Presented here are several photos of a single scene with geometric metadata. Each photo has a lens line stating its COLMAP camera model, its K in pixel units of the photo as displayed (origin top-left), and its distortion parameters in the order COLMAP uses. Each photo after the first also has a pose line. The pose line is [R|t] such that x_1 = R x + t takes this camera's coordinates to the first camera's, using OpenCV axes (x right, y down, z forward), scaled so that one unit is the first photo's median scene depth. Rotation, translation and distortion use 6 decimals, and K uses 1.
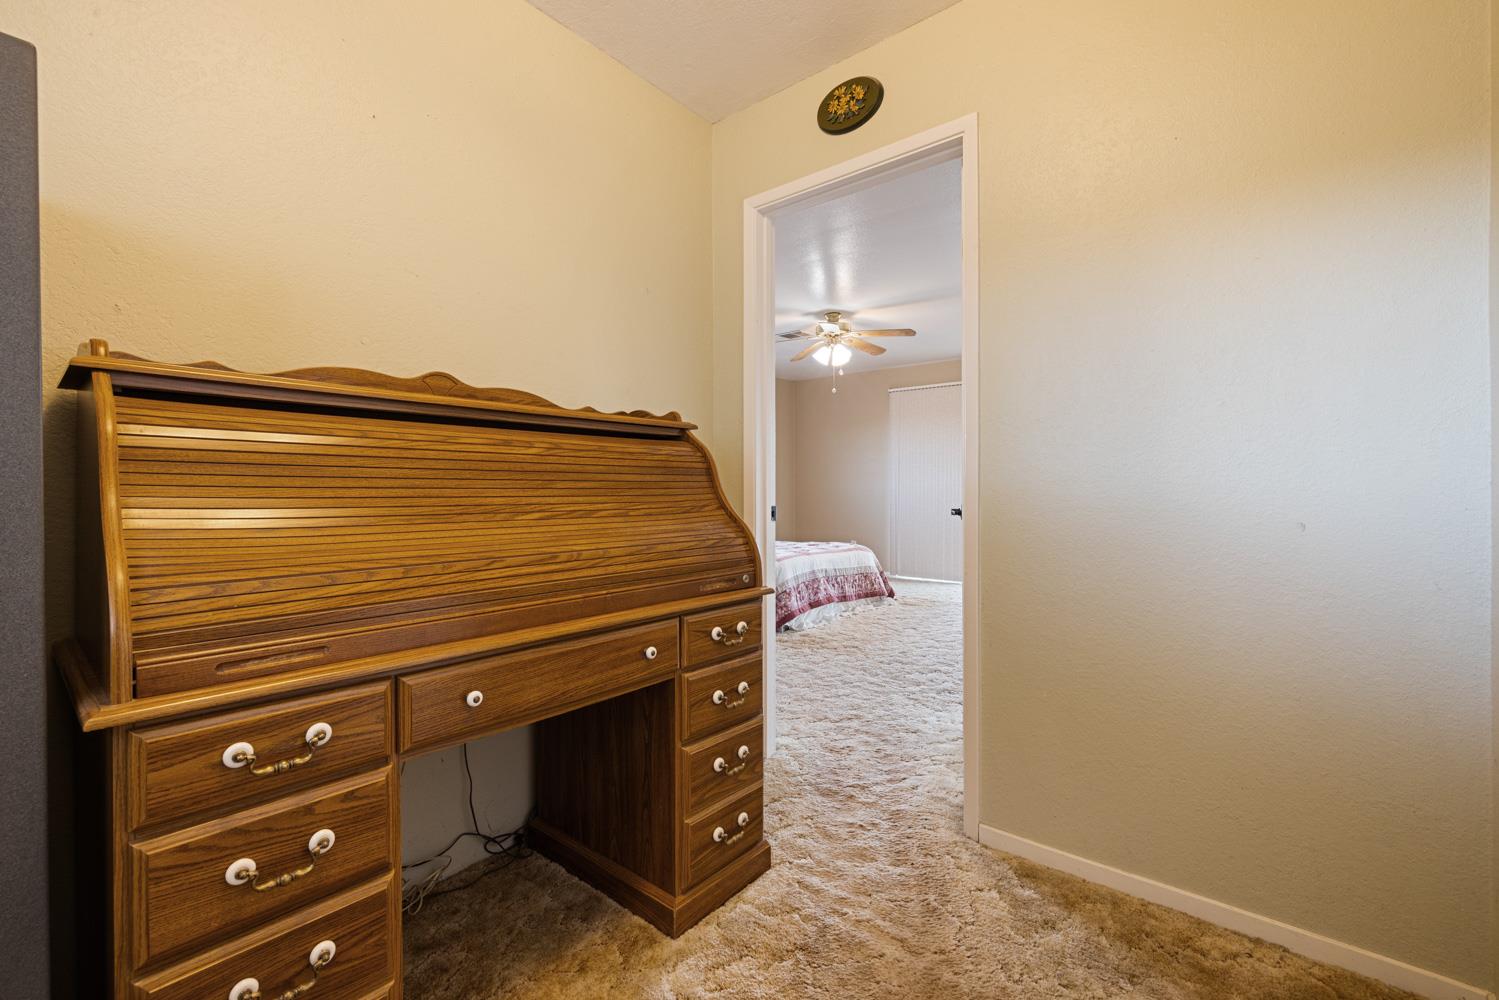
lens RADIAL K [[635.8, 0, 751.8], [0, 635.8, 495.9], [0, 0, 1]] dist [0.003074, -0.000899]
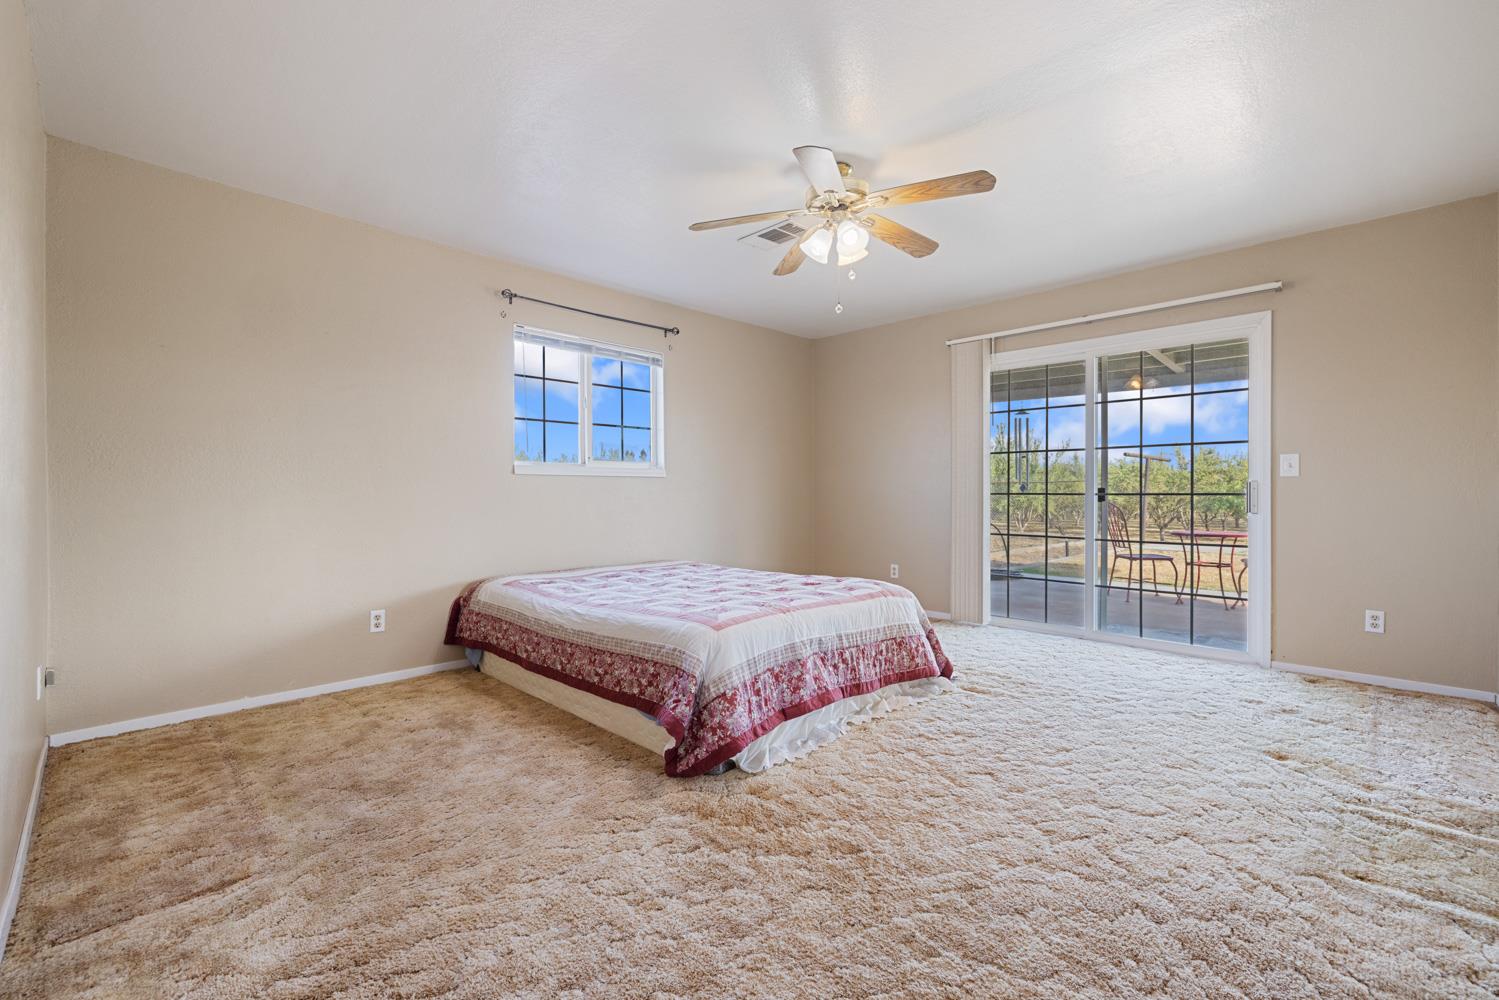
lens RADIAL K [[635.8, 0, 754.4], [0, 635.8, 502.4], [0, 0, 1]] dist [0.003074, -0.000899]
pose [[0.996110, 0.001250, -0.088111, 0.106762], [-0.000934, 0.999993, 0.003632, -0.000933], [0.088115, -0.003535, 0.996104, 0.454511]]
